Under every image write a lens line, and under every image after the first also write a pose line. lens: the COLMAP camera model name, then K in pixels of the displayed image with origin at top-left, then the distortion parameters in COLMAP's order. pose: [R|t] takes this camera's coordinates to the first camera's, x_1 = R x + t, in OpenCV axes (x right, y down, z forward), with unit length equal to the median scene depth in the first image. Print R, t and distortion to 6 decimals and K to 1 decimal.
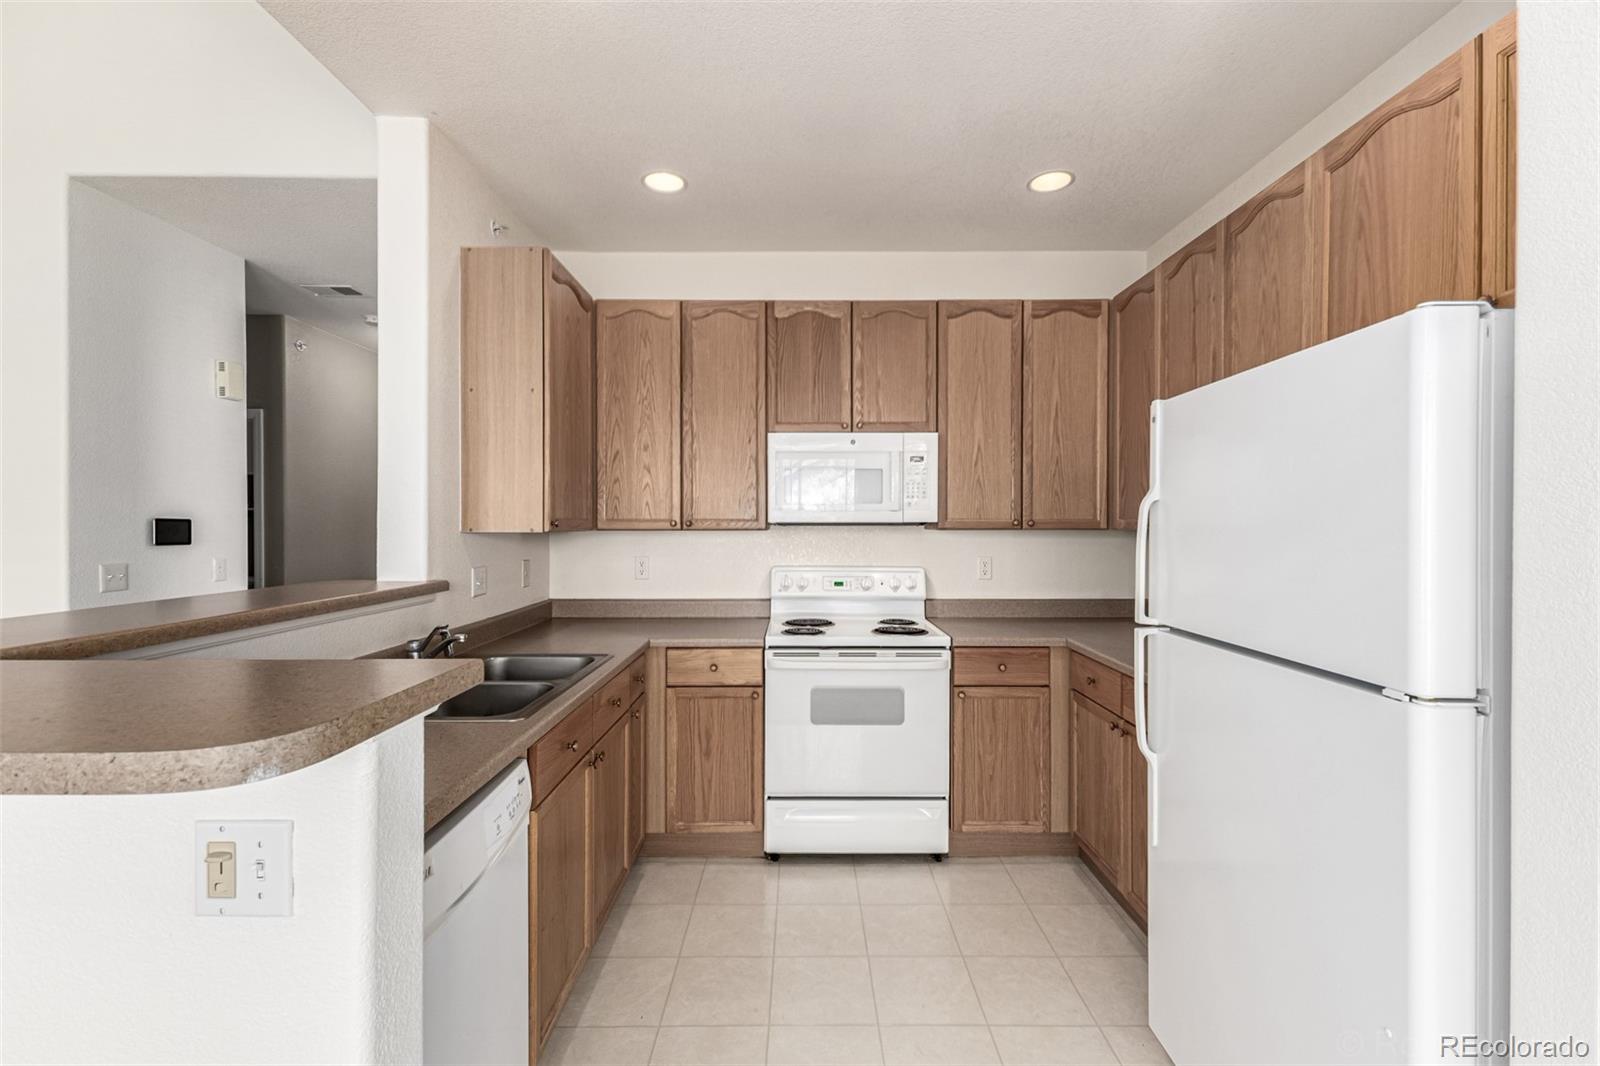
lens RADIAL K [[686.3, 0, 807.6], [0, 686.3, 529.9], [0, 0, 1]] dist [0.003322, 0.000105]
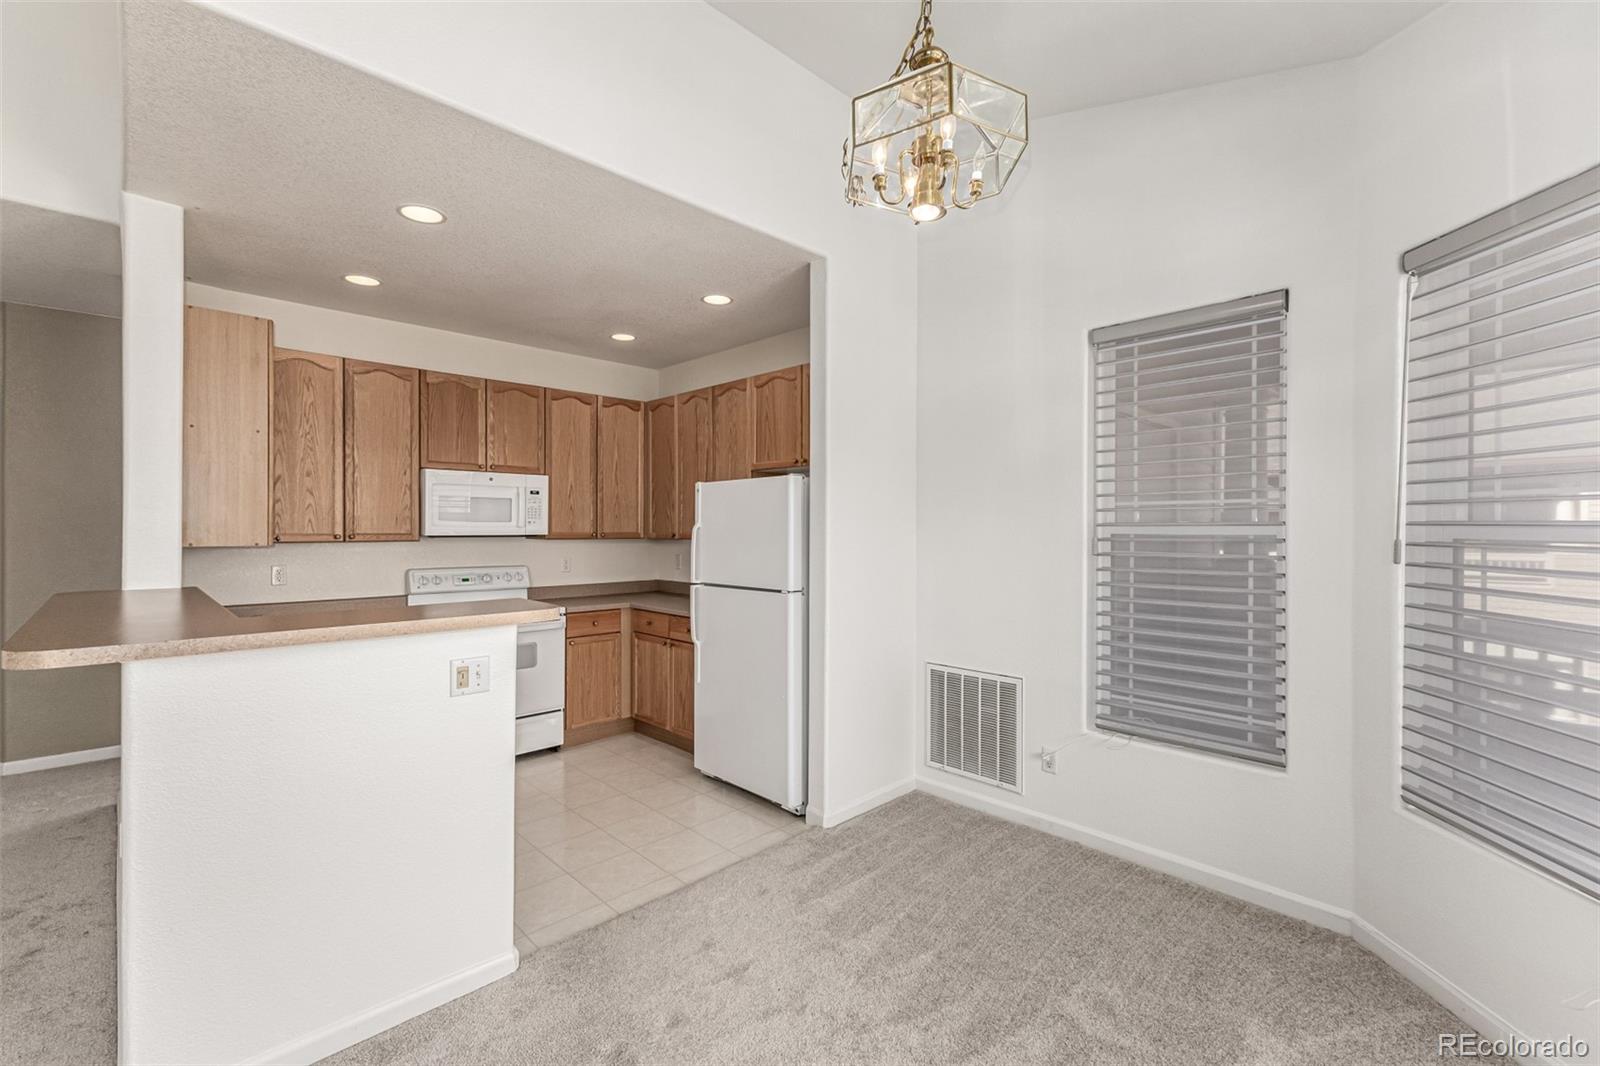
lens RADIAL K [[681.0, 0, 800.0], [0, 681.0, 533.0], [0, 0, 1]] dist [0.002616, 0.000326]
pose [[0.716902, -0.002995, 0.697167, -0.459263], [0.004100, 0.999992, 0.000079, -0.012809], [-0.697161, 0.002802, 0.716909, -0.467540]]
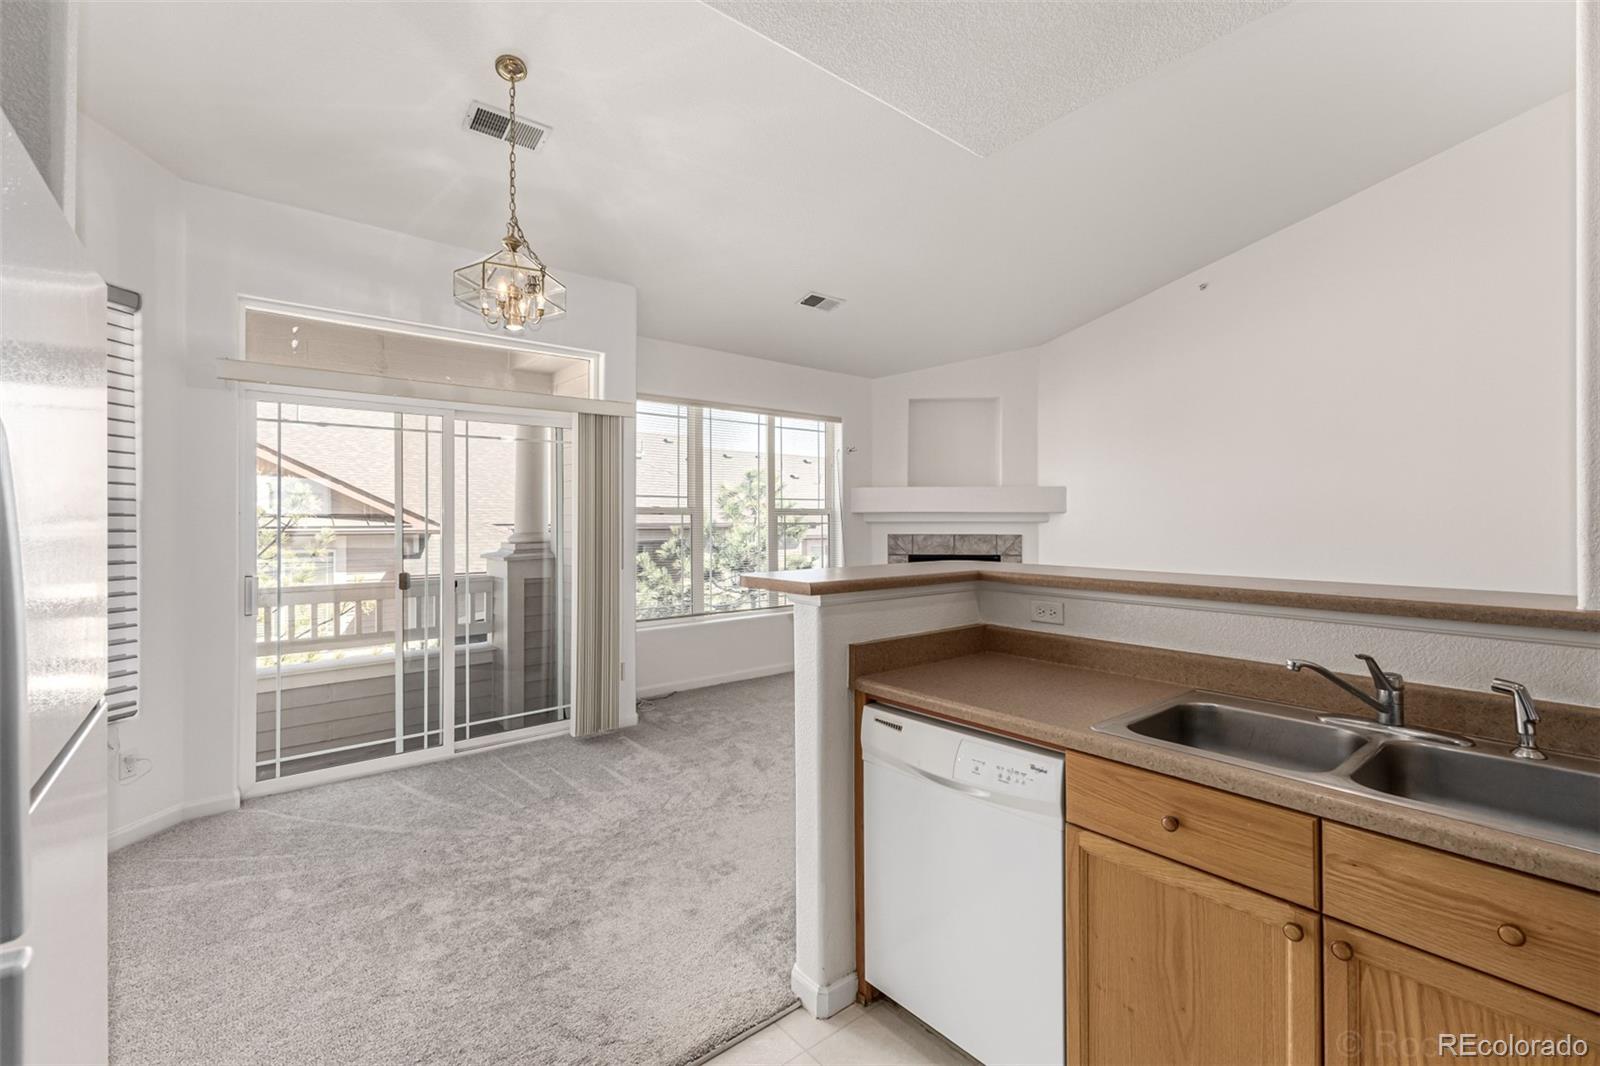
lens RADIAL K [[701.2, 0, 791.4], [0, 701.2, 517.5], [0, 0, 1]] dist [0.001278, 0.020812]
pose [[-0.777254, -0.000138, -0.629187, 0.246406], [-0.003622, 0.999984, 0.004255, -0.000376], [0.629177, 0.005586, -0.777242, 0.774383]]
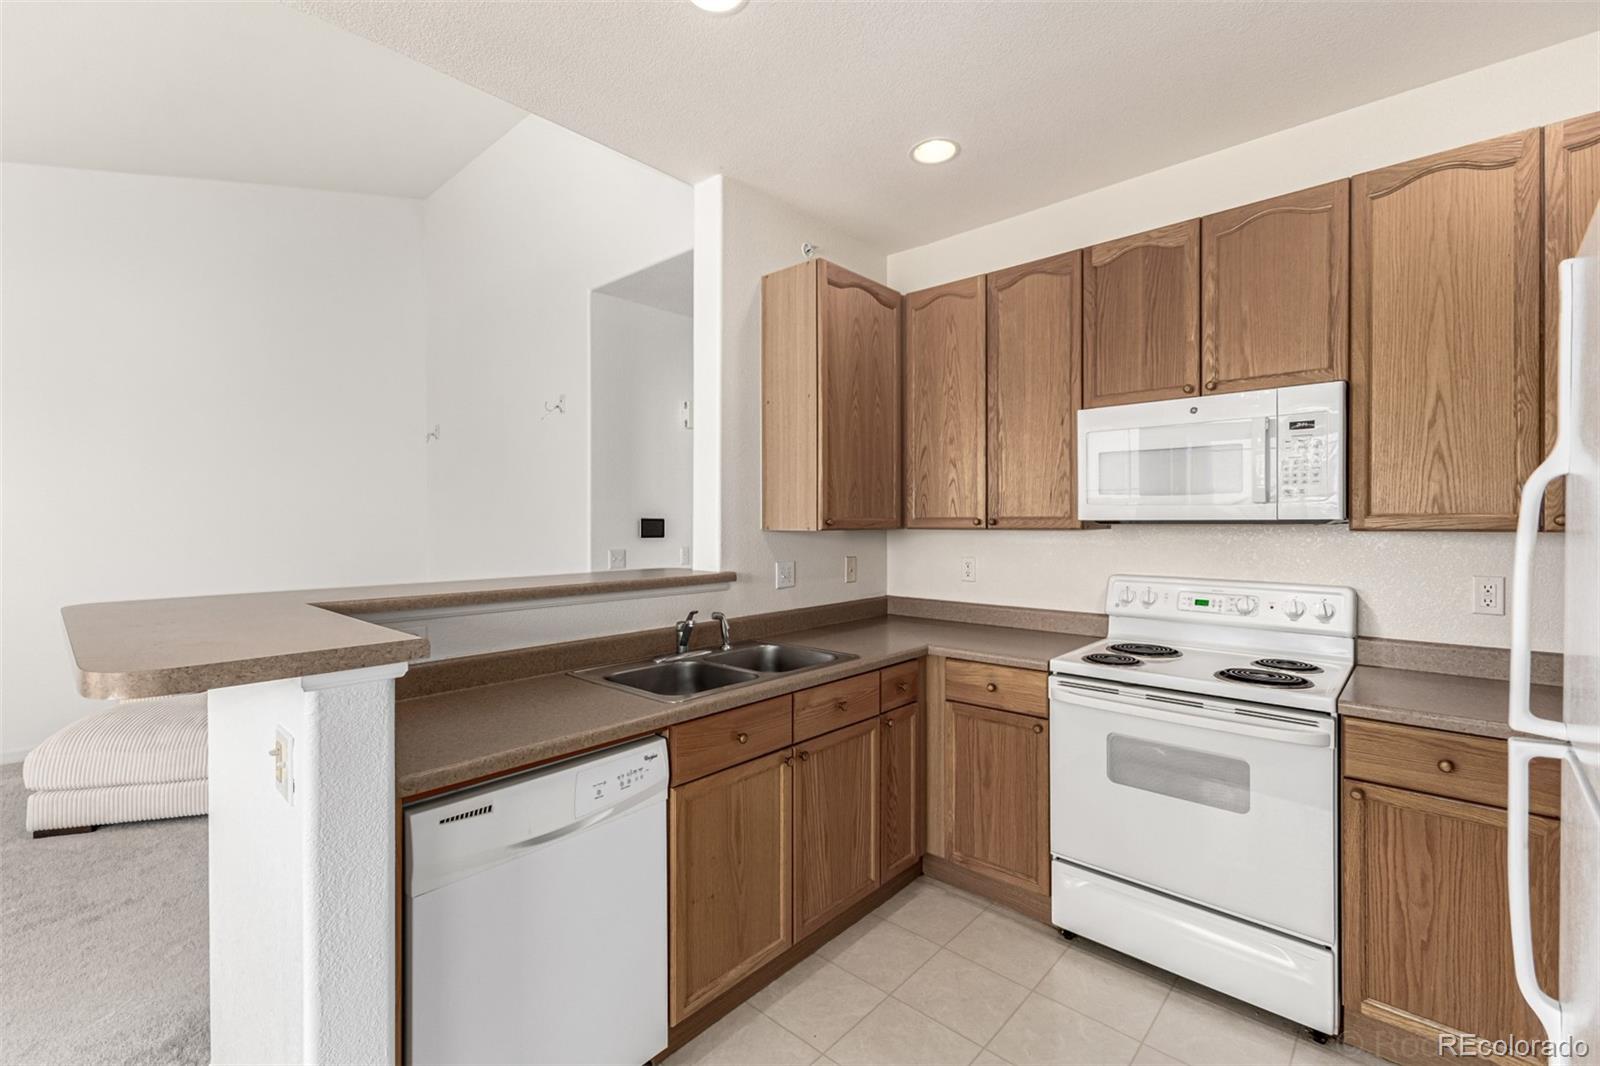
lens RADIAL K [[692.4, 0, 801.3], [0, 692.4, 525.4], [0, 0, 1]] dist [0.002227, 0.000114]
pose [[0.737789, 0.002762, -0.675026, 0.253133], [-0.003689, 0.999993, 0.000059, -0.003834], [0.675022, 0.002446, 0.737794, 0.170648]]
